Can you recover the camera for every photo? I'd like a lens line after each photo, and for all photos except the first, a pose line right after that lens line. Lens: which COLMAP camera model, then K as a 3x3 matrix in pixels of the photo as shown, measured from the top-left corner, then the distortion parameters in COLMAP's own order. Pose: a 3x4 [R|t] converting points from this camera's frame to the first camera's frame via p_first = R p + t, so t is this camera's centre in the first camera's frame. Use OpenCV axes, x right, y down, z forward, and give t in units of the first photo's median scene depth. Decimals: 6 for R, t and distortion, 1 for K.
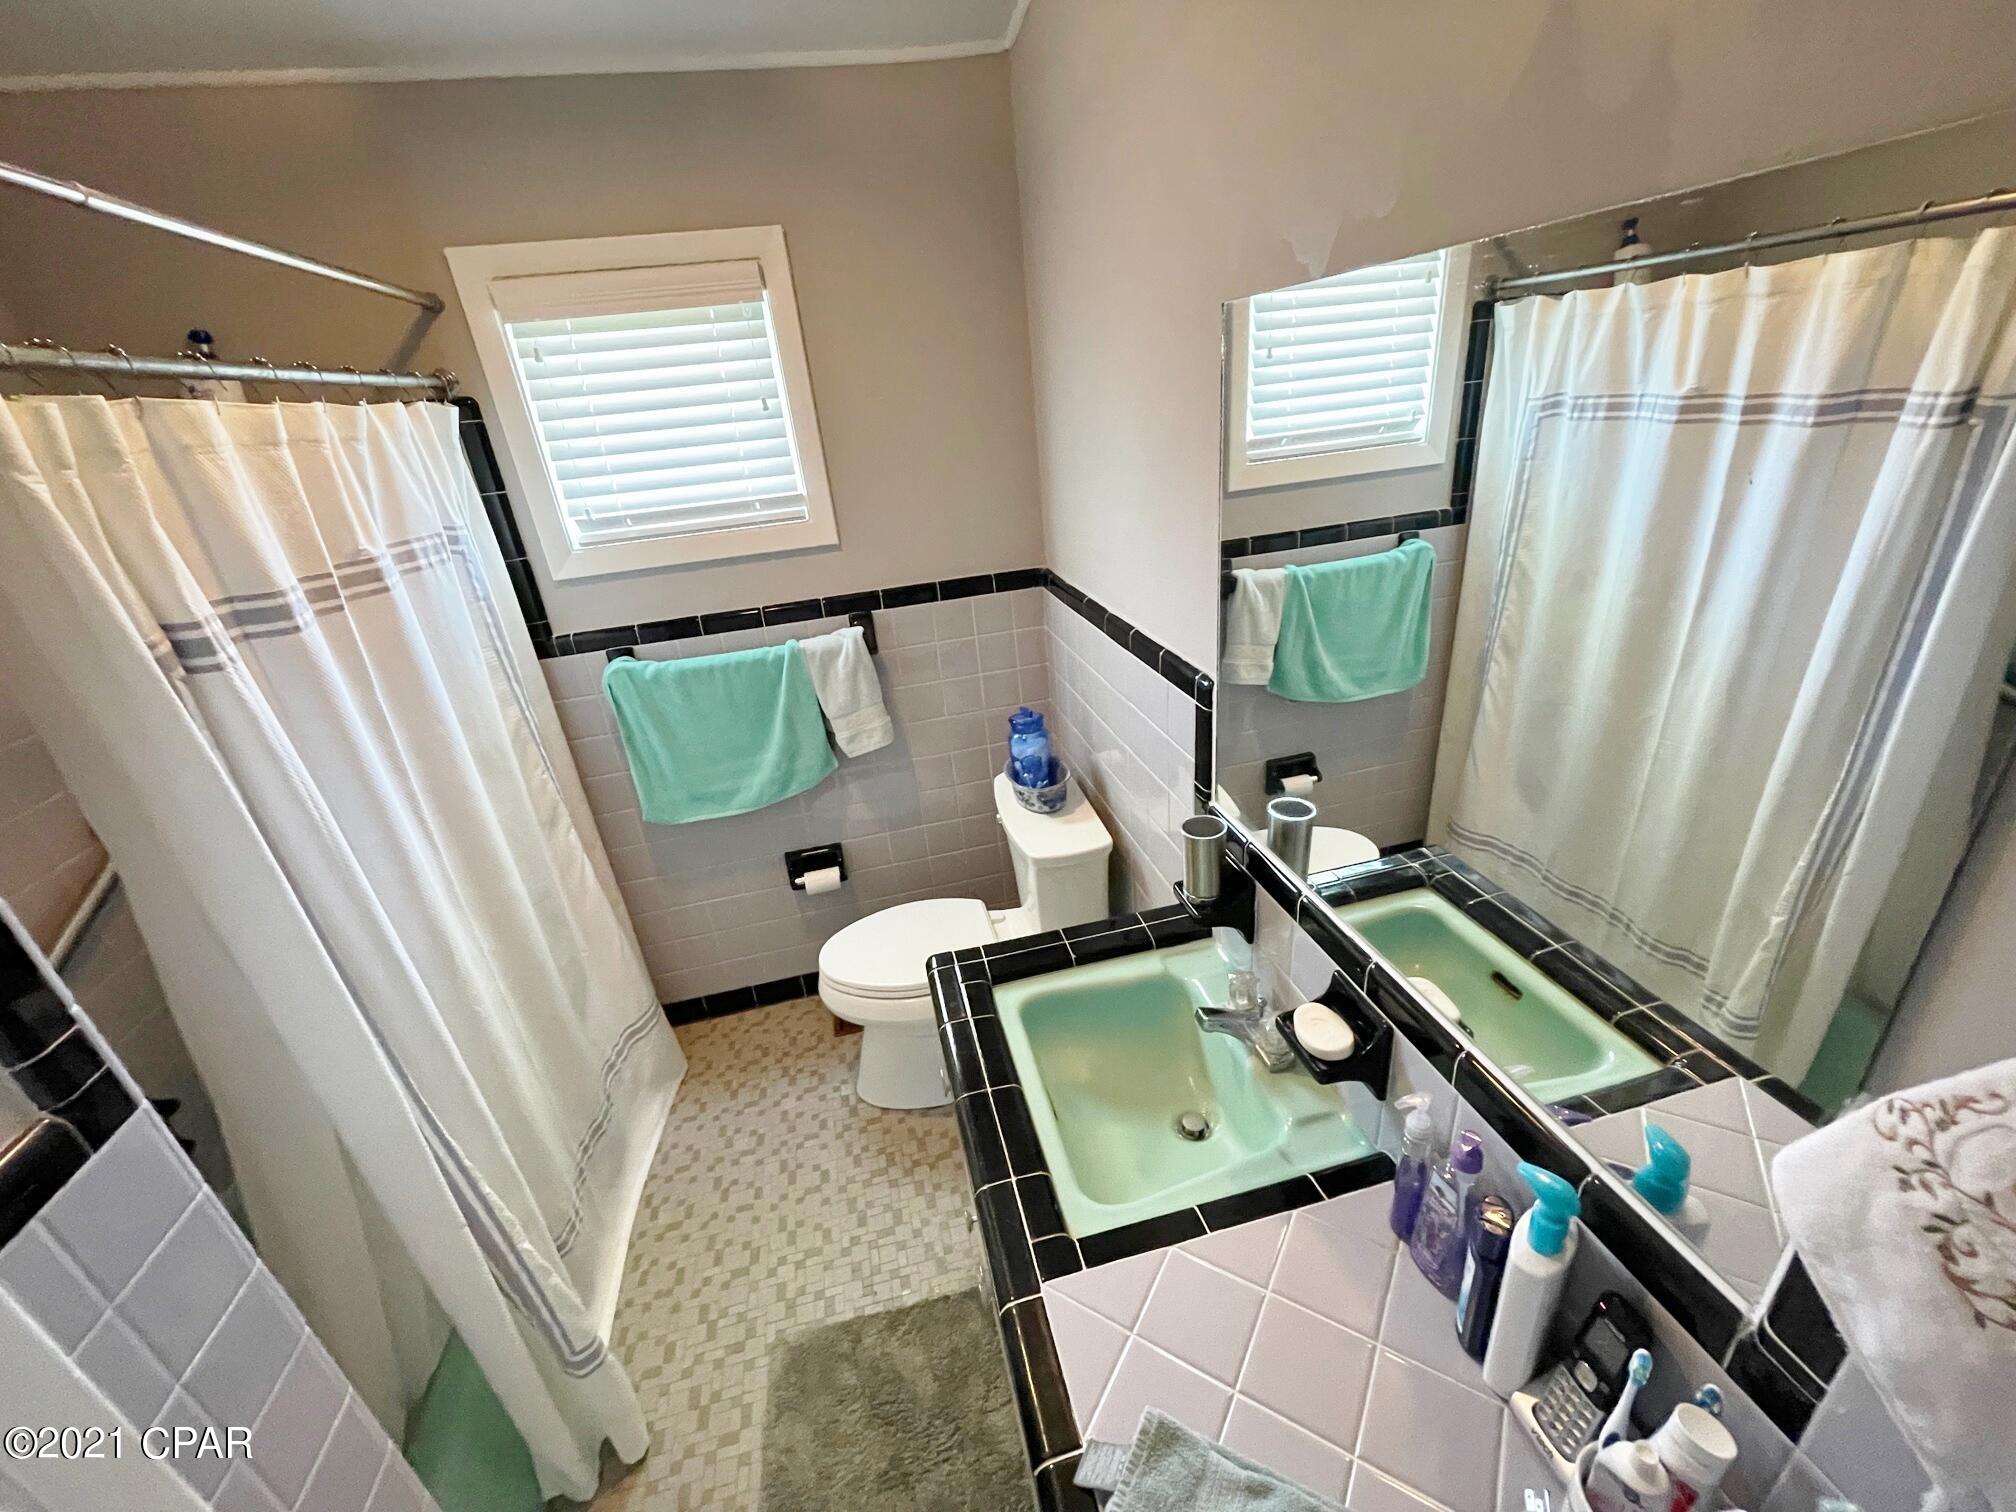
lens RADIAL K [[813.4, 0, 998.3], [0, 813.4, 763.1], [0, 0, 1]] dist [-0.003761, 0.000150]
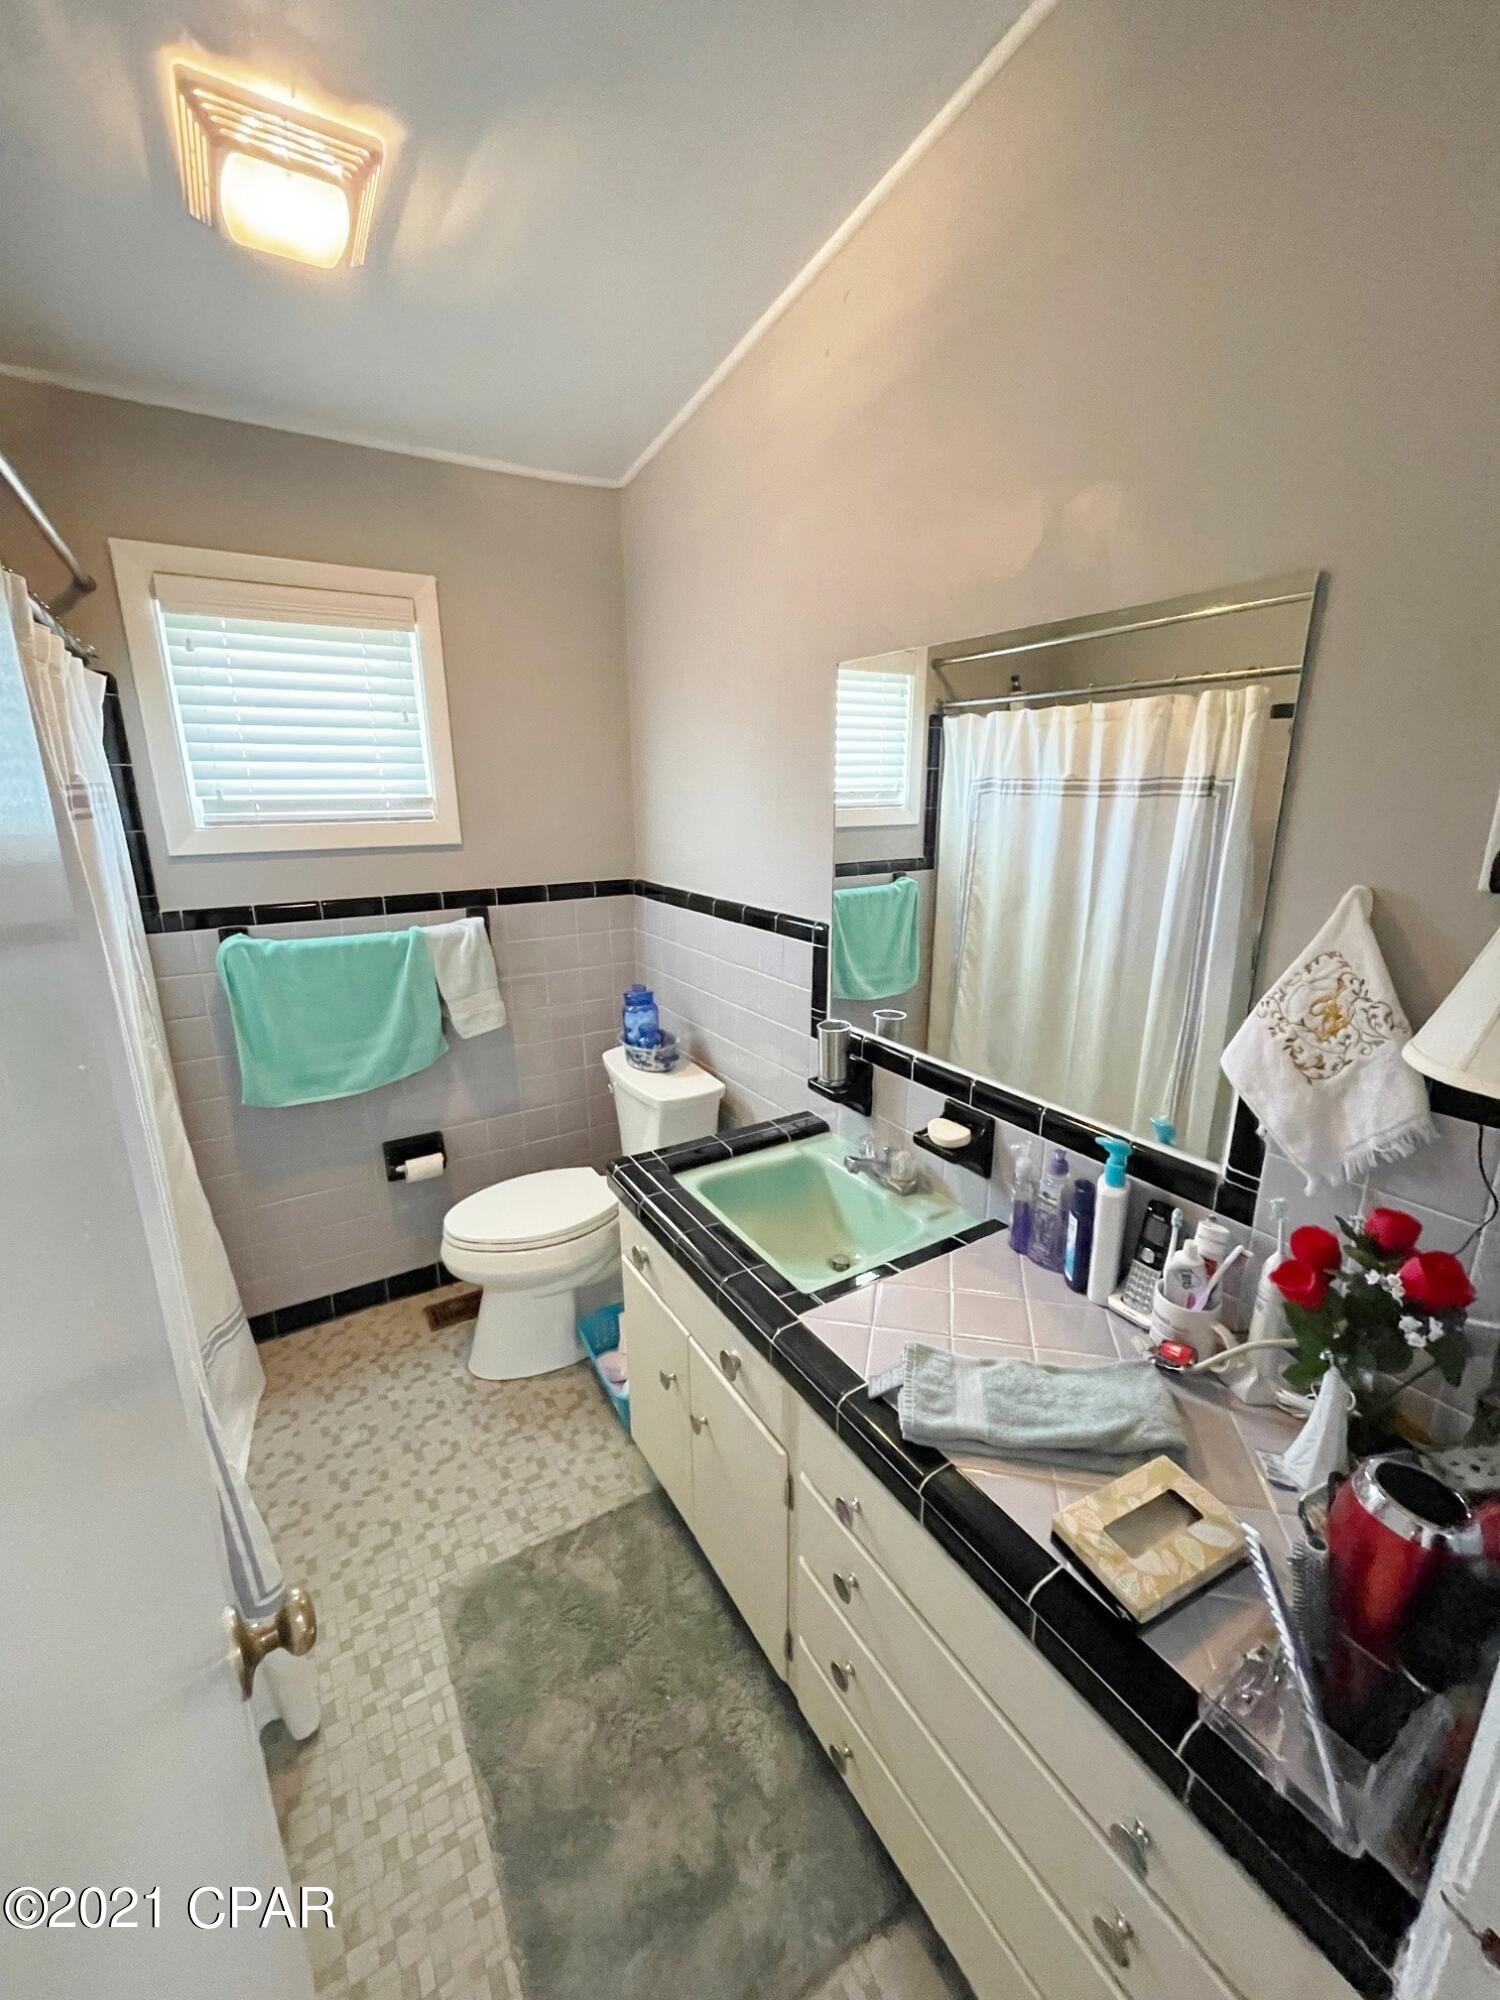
lens RADIAL K [[806.9, 0, 745.9], [0, 806.9, 1002.5], [0, 0, 1]] dist [-0.003761, 0.000150]
pose [[0.941782, 0.001208, 0.336223, -0.226526], [0.059424, 0.983653, -0.169986, 0.176752], [-0.330932, 0.180069, 0.926315, -0.131744]]
